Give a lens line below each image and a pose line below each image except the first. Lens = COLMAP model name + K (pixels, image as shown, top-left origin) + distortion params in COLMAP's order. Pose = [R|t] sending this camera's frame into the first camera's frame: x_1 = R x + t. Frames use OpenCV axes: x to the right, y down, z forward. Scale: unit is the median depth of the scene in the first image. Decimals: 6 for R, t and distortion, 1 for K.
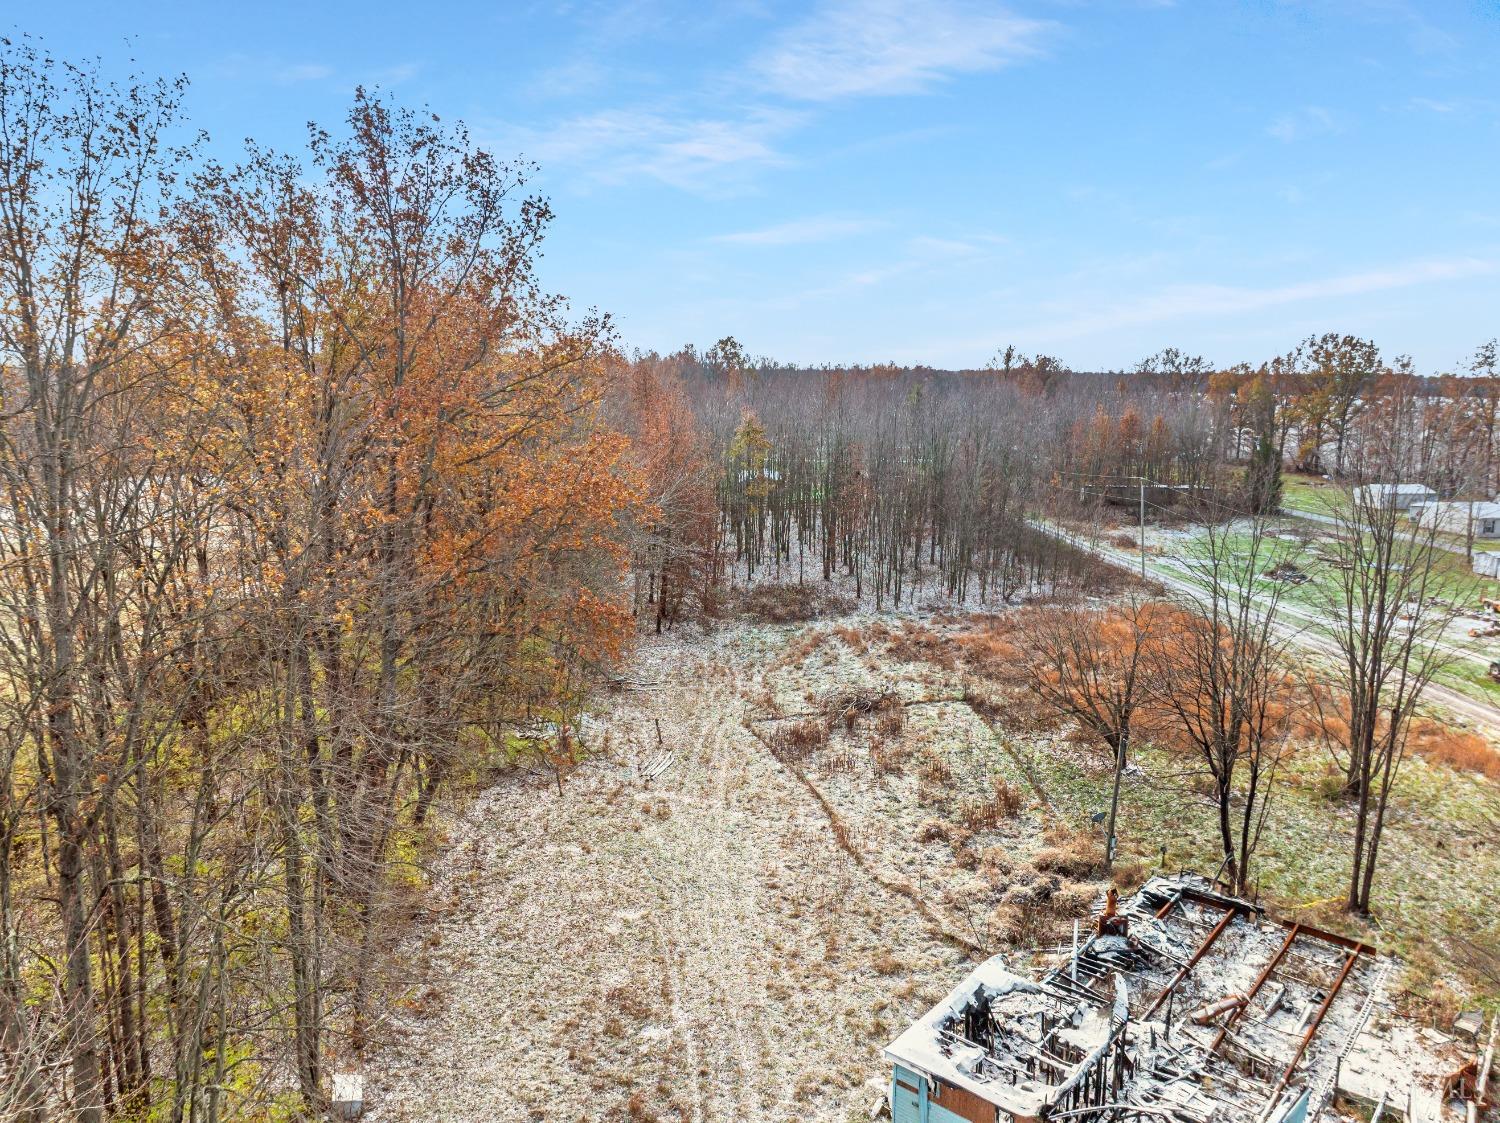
lens RADIAL K [[1058.7, 0, 742.9], [0, 1058.7, 557.1], [0, 0, 1]] dist [-0.051382, 0.019005]
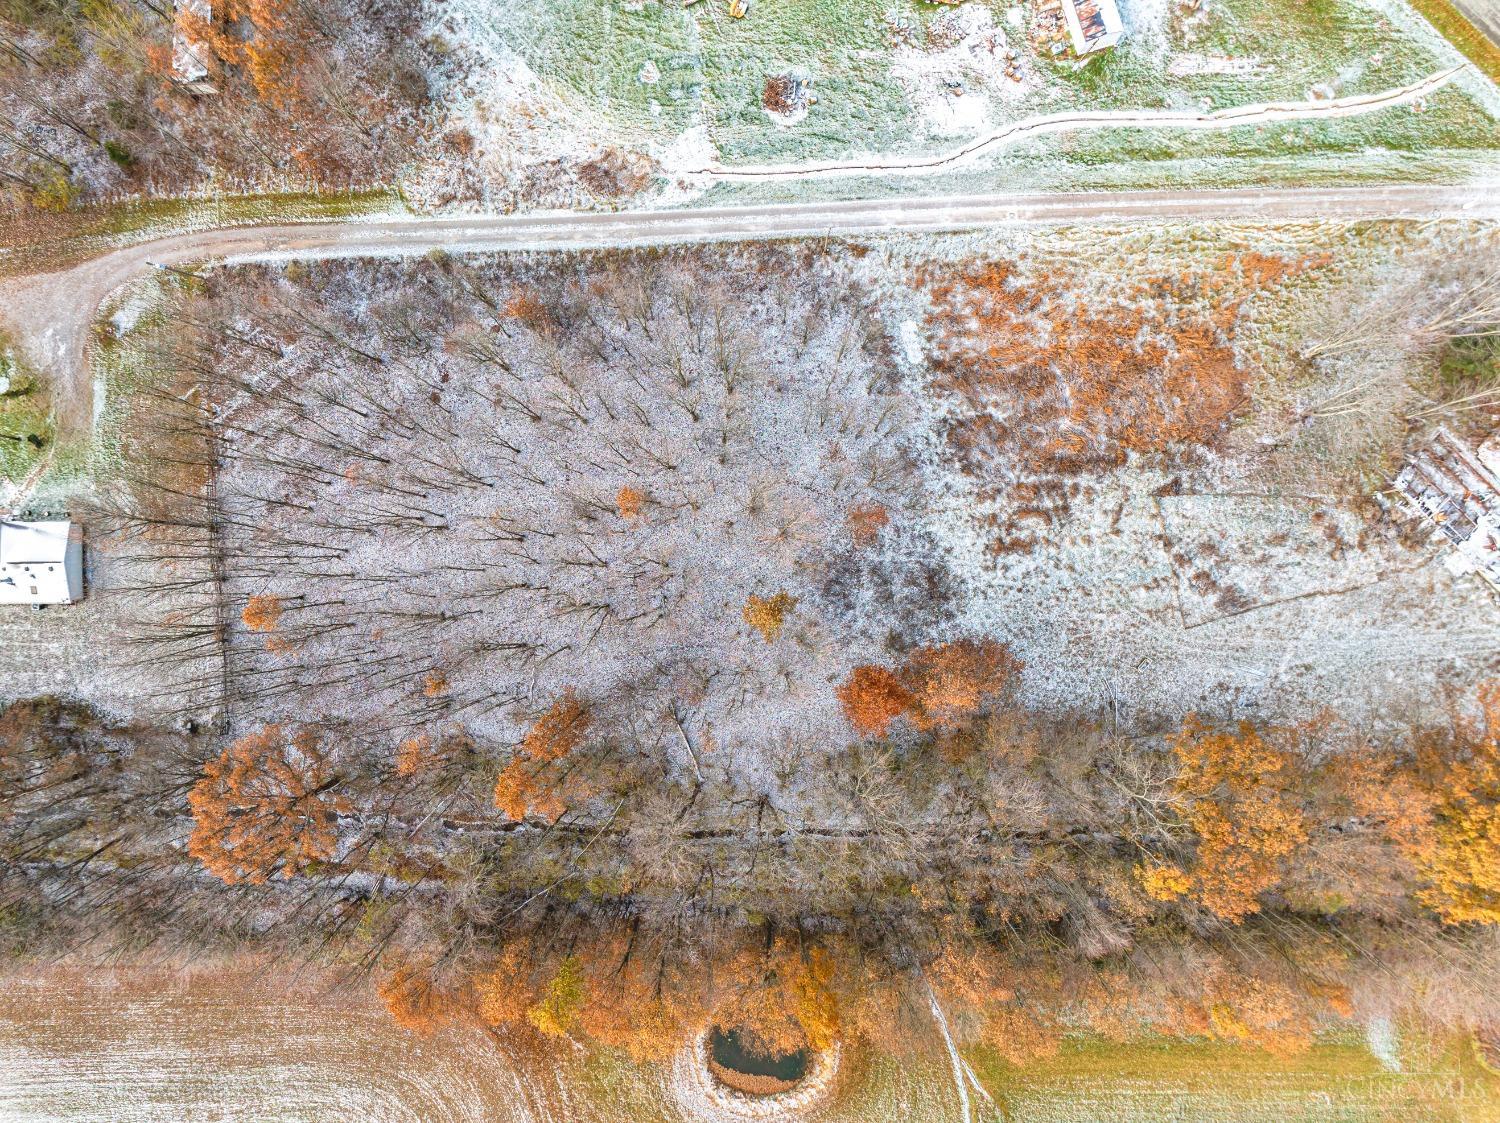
lens RADIAL K [[1058.7, 0, 776.7], [0, 1058.7, 552.4], [0, 0, 1]] dist [-0.051382, 0.019005]
pose [[0.033979, -0.999407, -0.005544, 0.119193], [0.172729, 0.000408, 0.984969, -1.777604], [-0.984383, -0.034426, 0.172640, 1.420121]]
